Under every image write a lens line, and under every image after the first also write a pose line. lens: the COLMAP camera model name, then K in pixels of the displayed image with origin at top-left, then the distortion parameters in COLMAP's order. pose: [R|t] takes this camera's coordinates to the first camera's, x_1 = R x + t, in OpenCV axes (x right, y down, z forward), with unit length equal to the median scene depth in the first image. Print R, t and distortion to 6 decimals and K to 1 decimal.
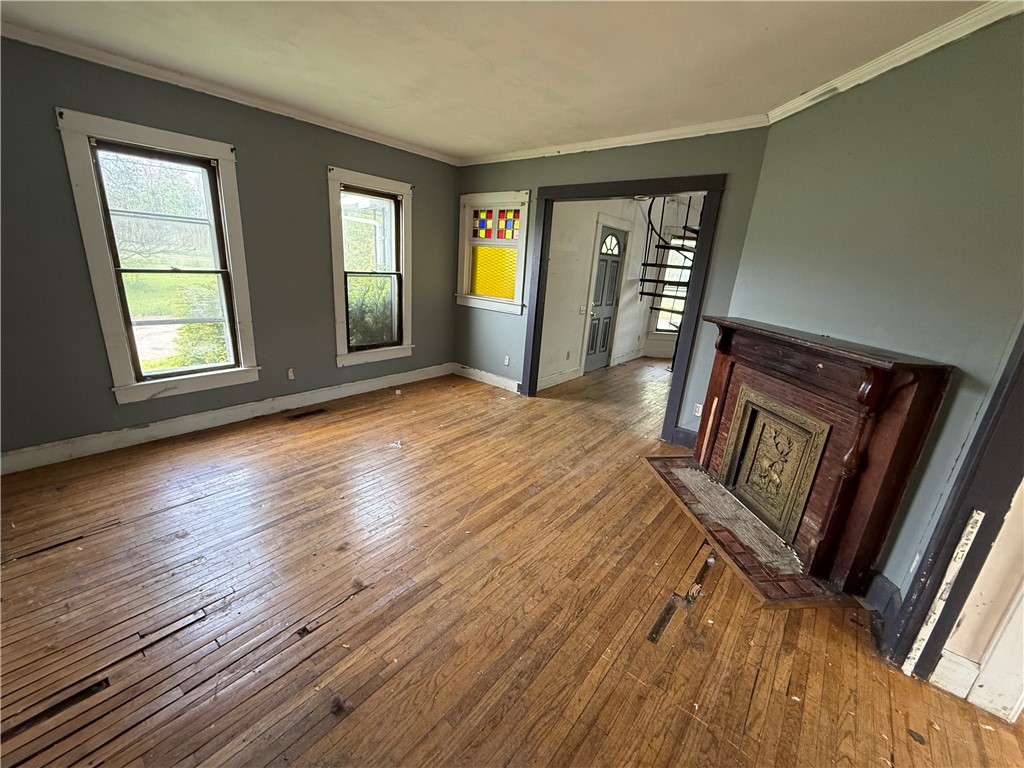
lens RADIAL K [[409.4, 0, 509.5], [0, 409.4, 383.4], [0, 0, 1]] dist [-0.001271, 0.000543]
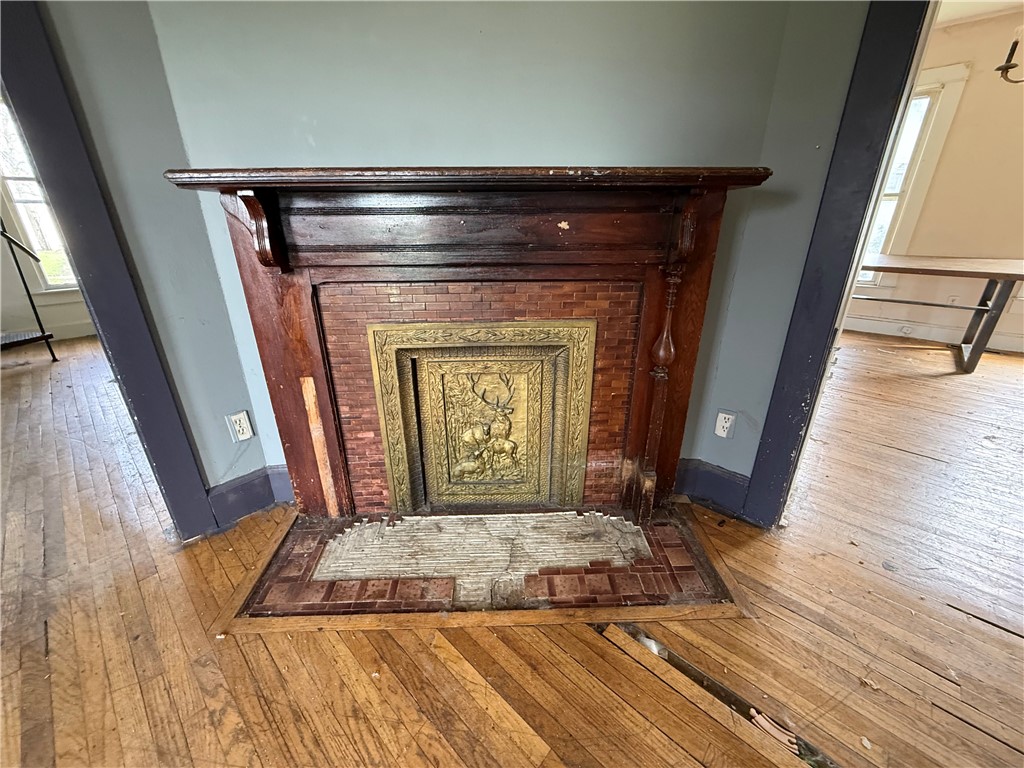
lens RADIAL K [[409.4, 0, 511.6], [0, 409.4, 382.4], [0, 0, 1]] dist [-0.001271, 0.000543]
pose [[0.055006, -0.441001, 0.895819, 0.109669], [0.293934, 0.864574, 0.407571, -0.063143], [-0.954242, 0.240893, 0.177182, 0.616962]]
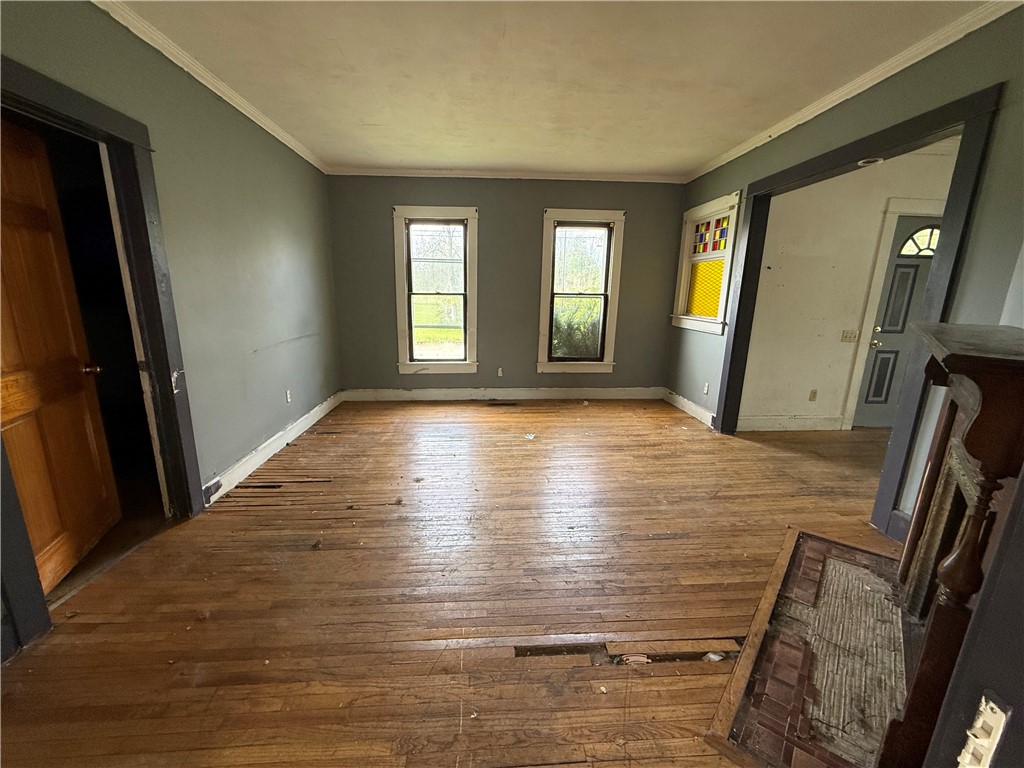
lens RADIAL K [[409.4, 0, 509.5], [0, 409.4, 383.8], [0, 0, 1]] dist [-0.001271, 0.000543]
pose [[0.683284, 0.107781, -0.722154, 0.433636], [-0.181241, 0.983127, -0.024754, 0.041288], [0.707301, 0.147798, 0.691289, 0.140856]]
